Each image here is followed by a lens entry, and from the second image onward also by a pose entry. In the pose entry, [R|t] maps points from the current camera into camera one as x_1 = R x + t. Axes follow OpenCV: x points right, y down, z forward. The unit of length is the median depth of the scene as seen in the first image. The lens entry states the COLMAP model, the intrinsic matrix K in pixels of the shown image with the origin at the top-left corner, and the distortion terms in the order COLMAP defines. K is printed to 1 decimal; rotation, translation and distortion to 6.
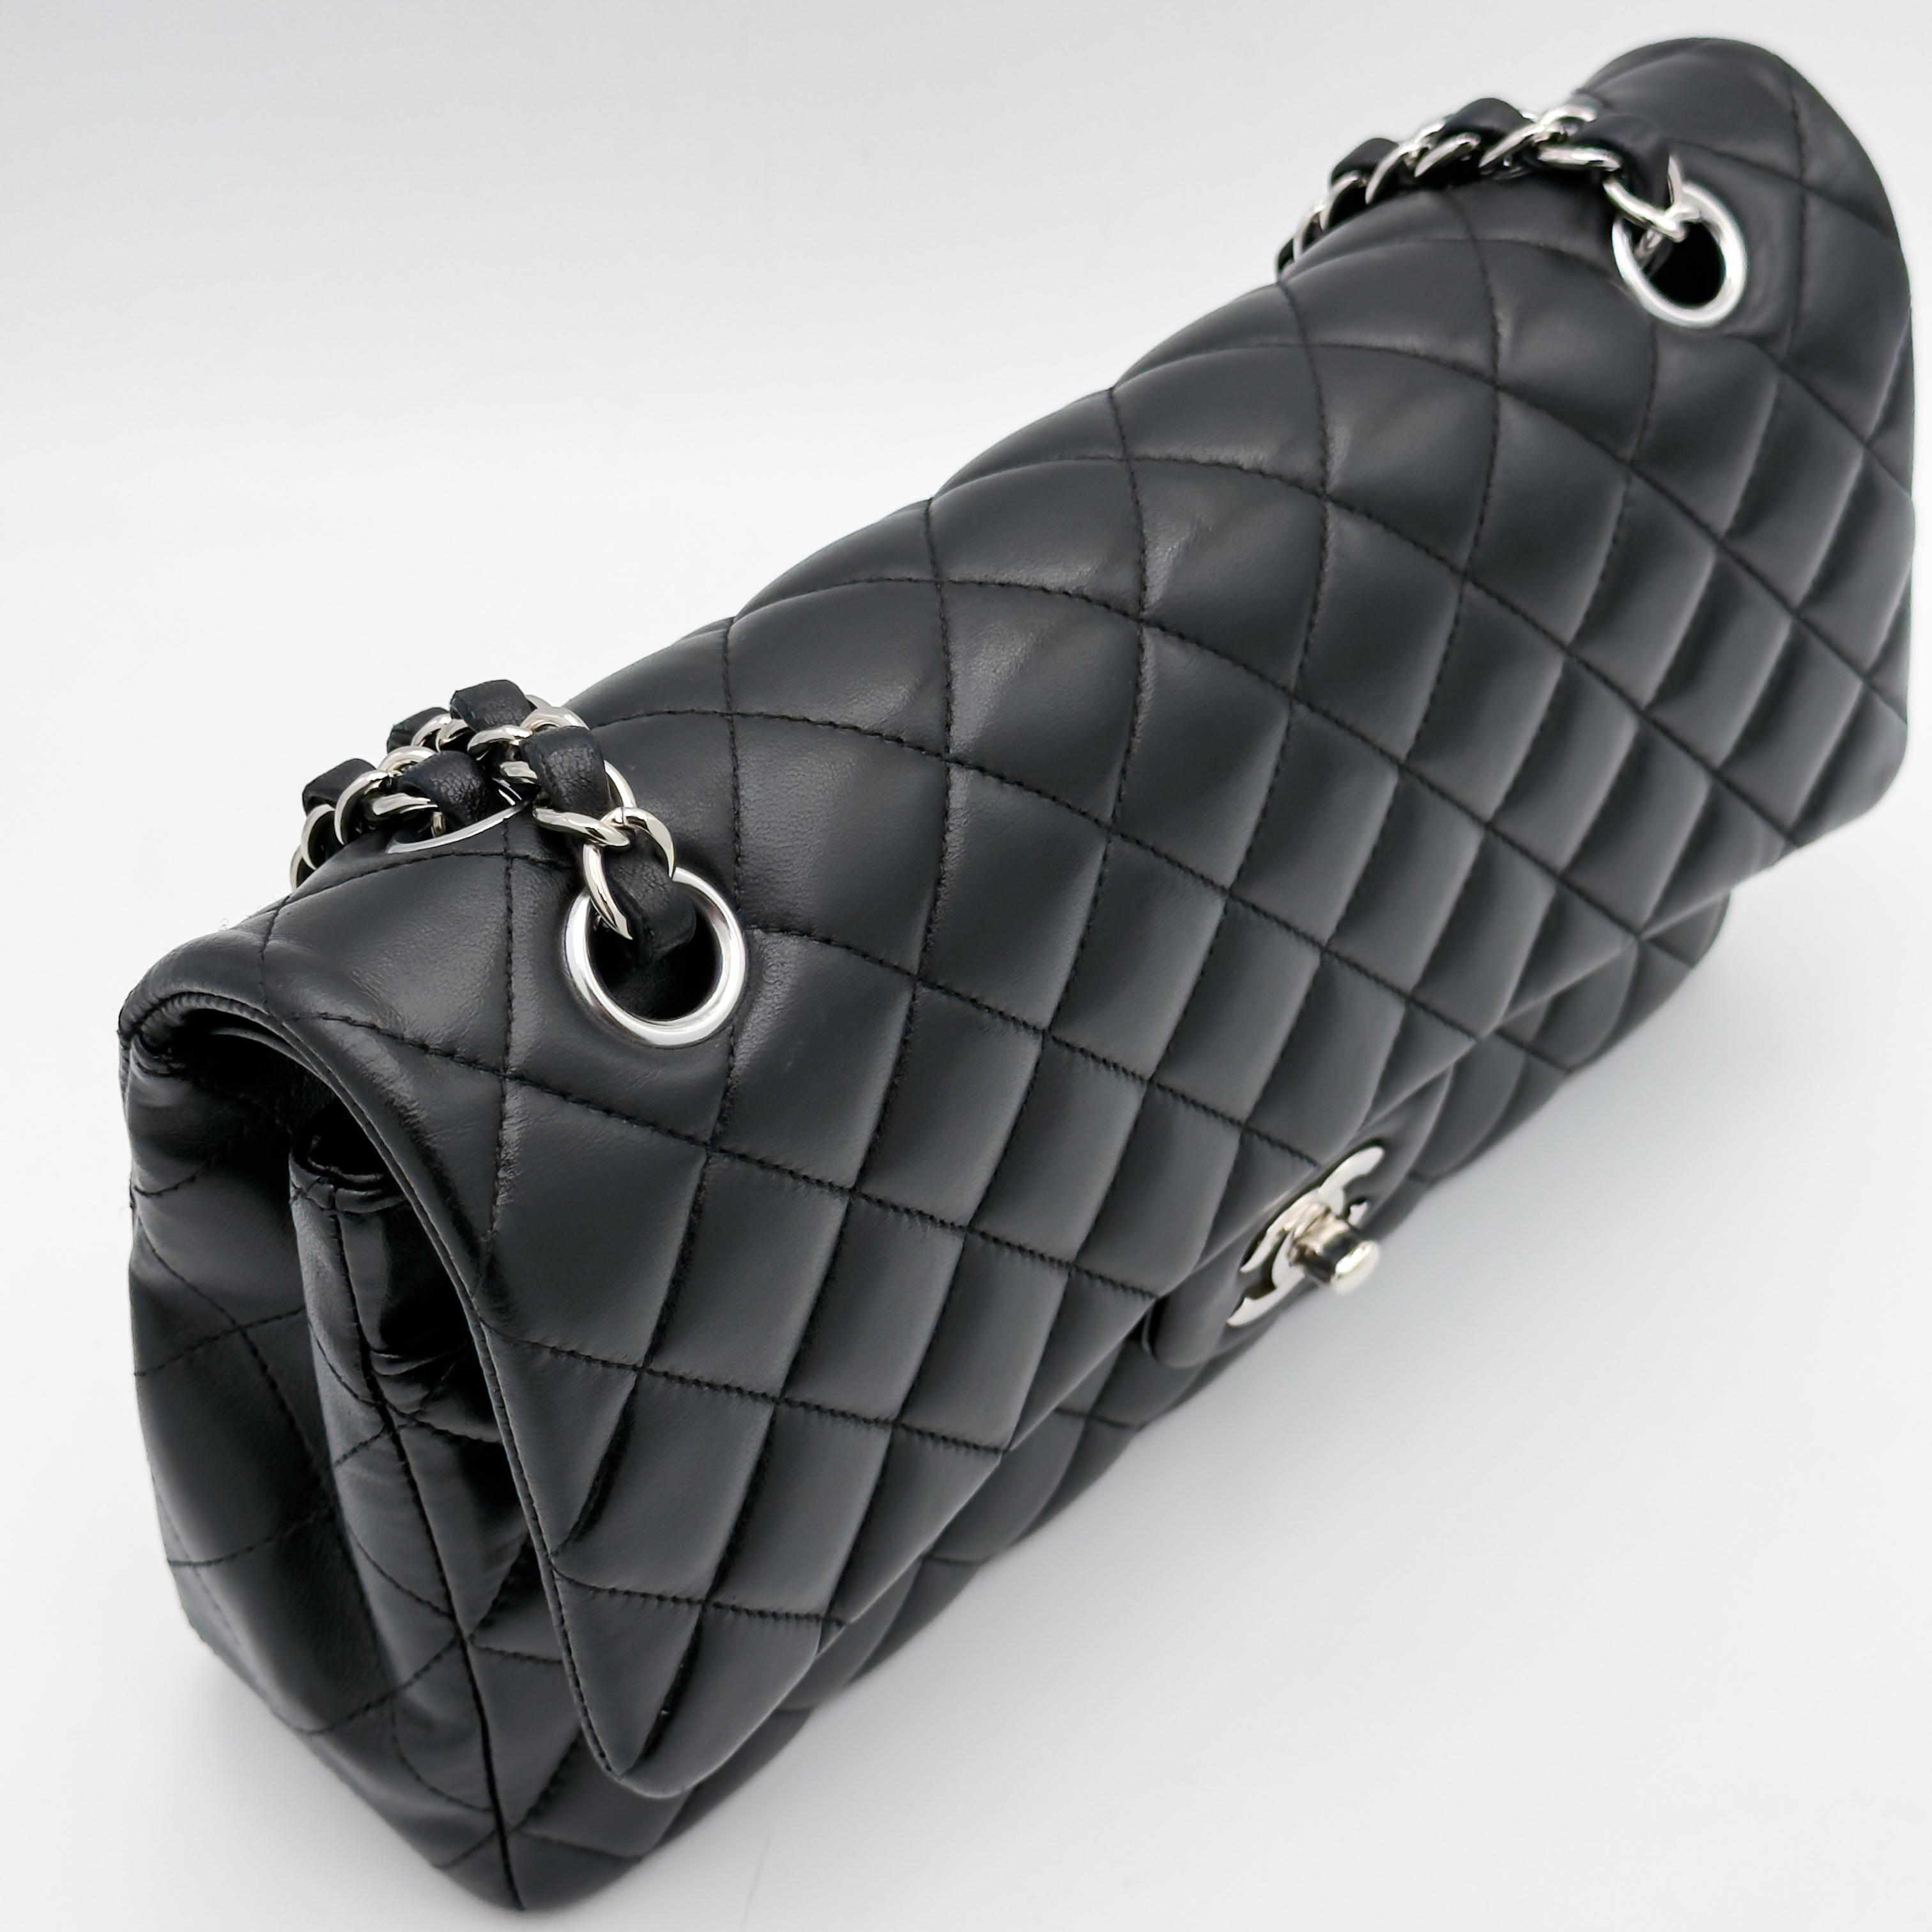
lens RADIAL K [[3666.7, 0, 966.0], [0, 3666.7, 966.0], [0, 0, 1]] dist [0.083770, -0.036117]
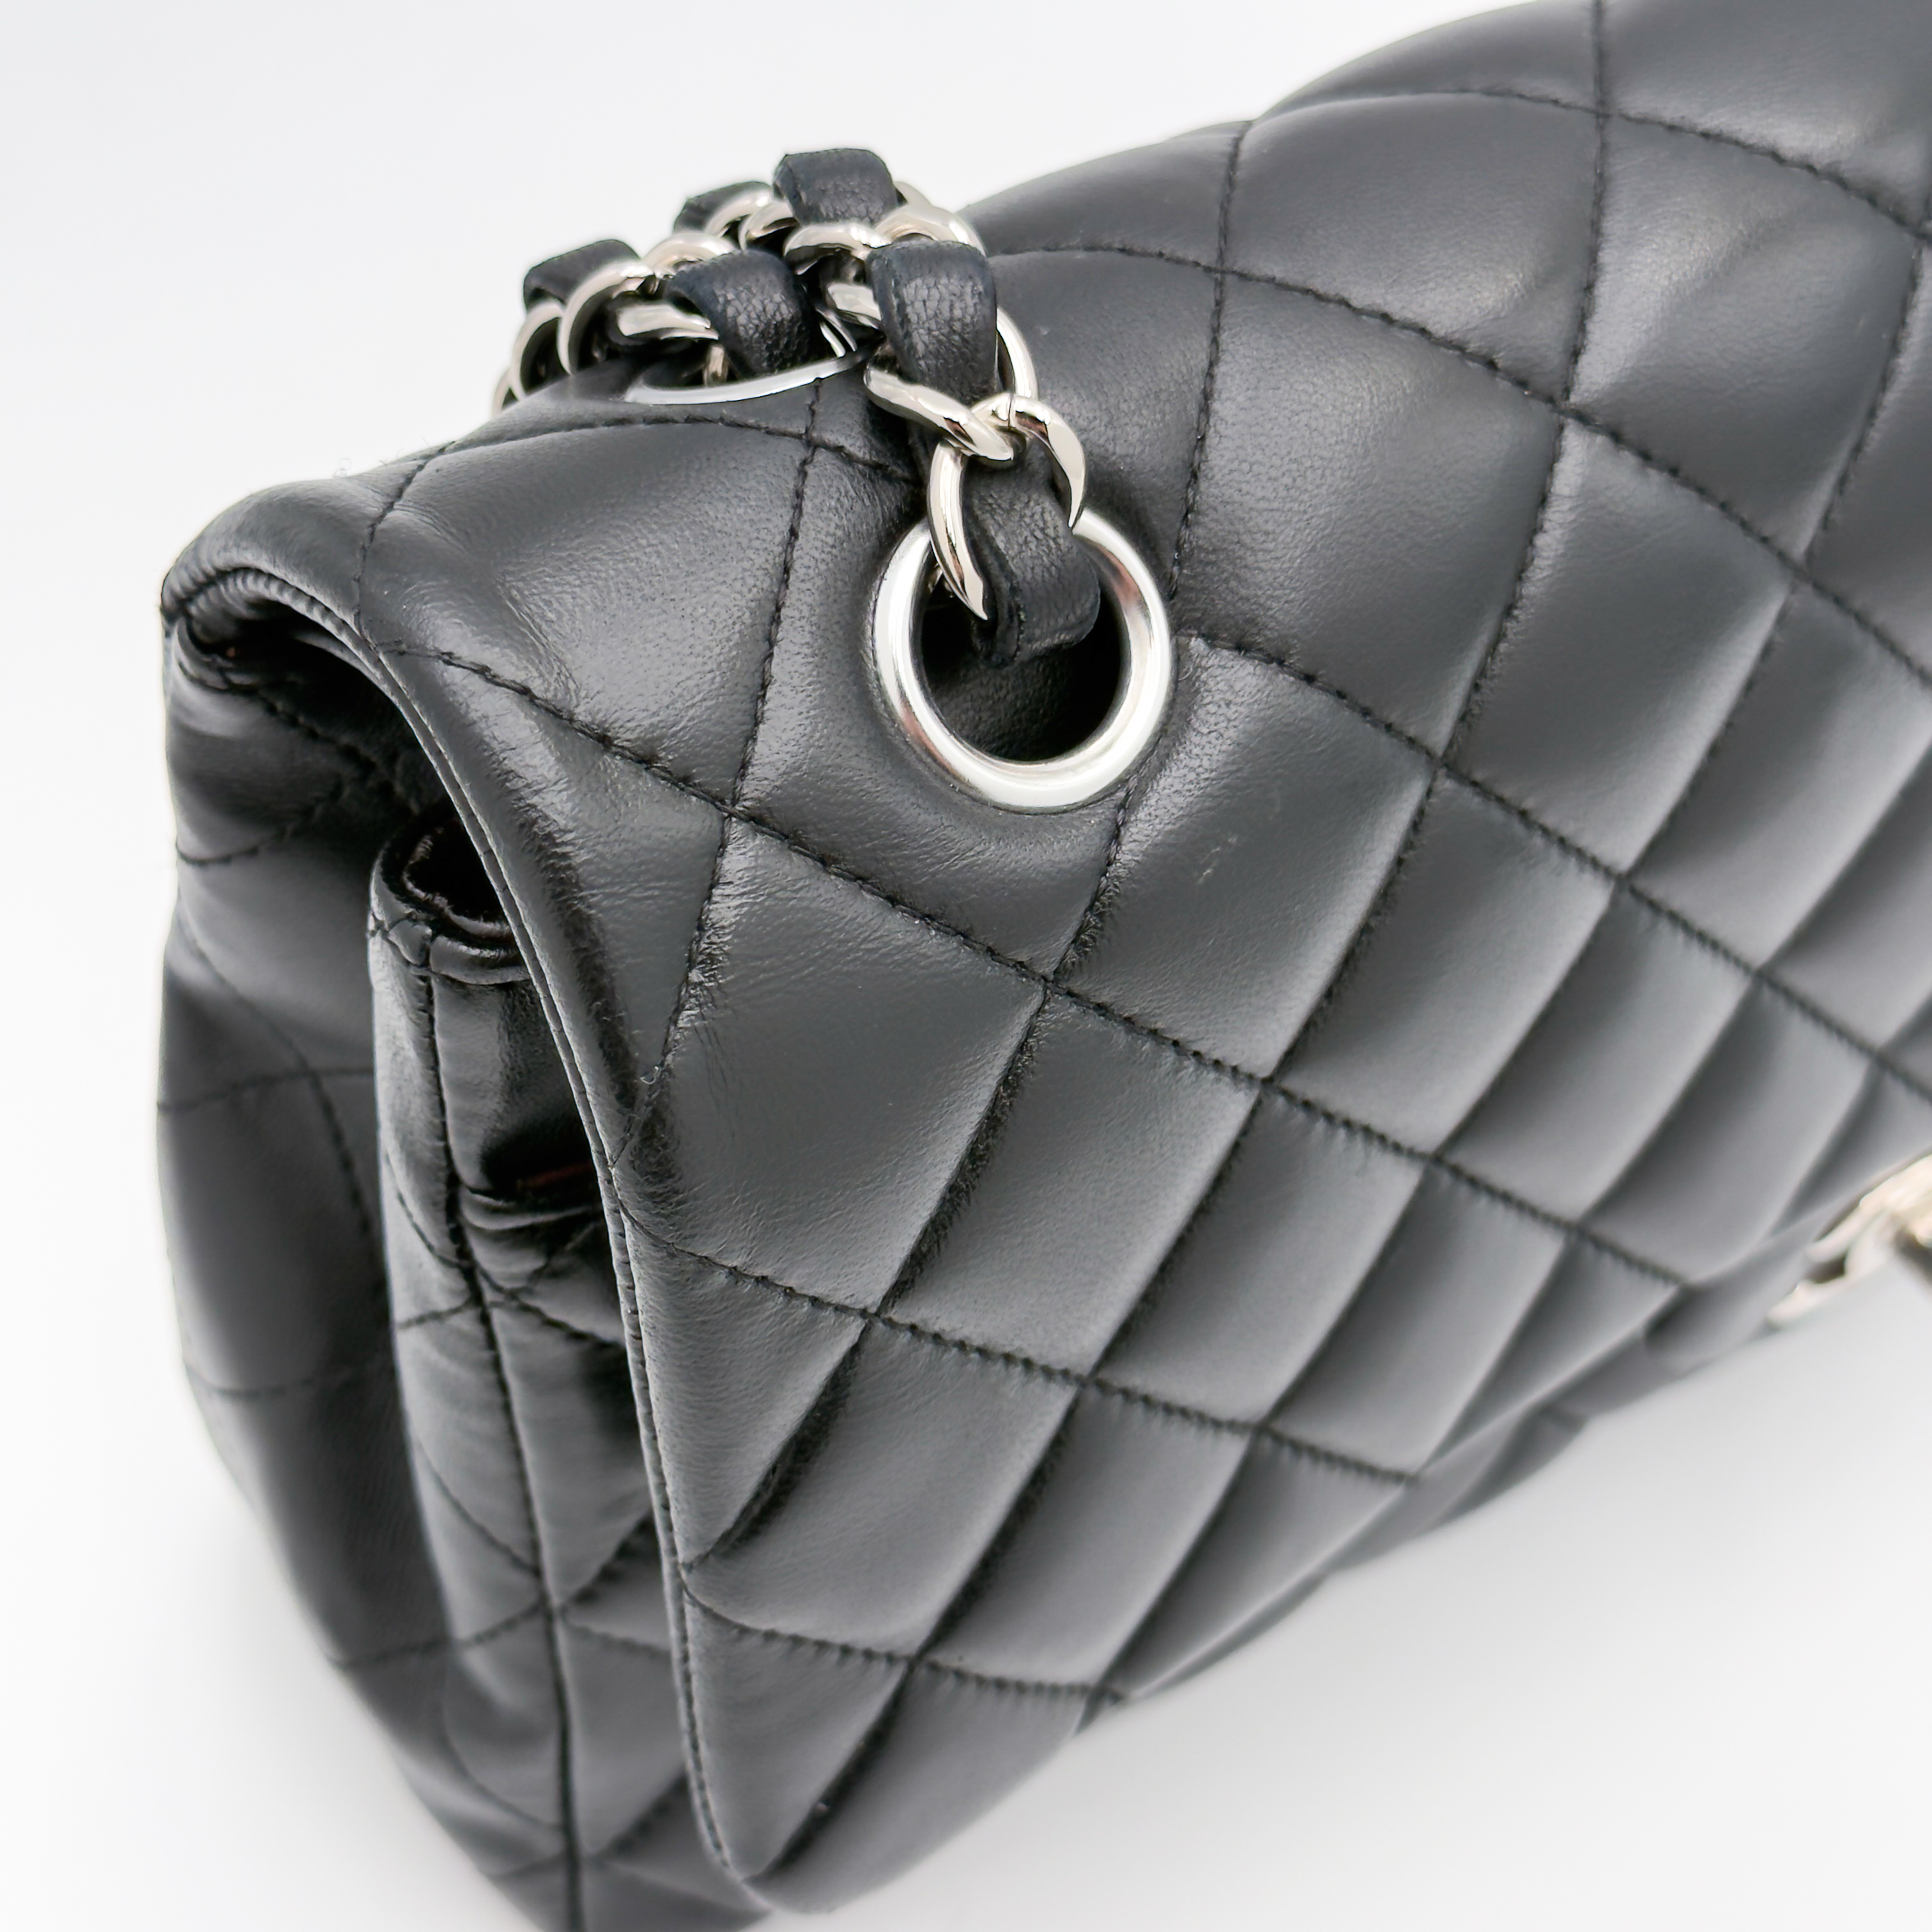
lens RADIAL K [[3666.7, 0, 966.0], [0, 3666.7, 966.0], [0, 0, 1]] dist [0.083770, -0.036117]
pose [[0.976877, 0.194021, -0.089820, -0.029240], [-0.183291, 0.976266, 0.115368, -0.019610], [0.110072, -0.096237, 0.989254, 0.393715]]
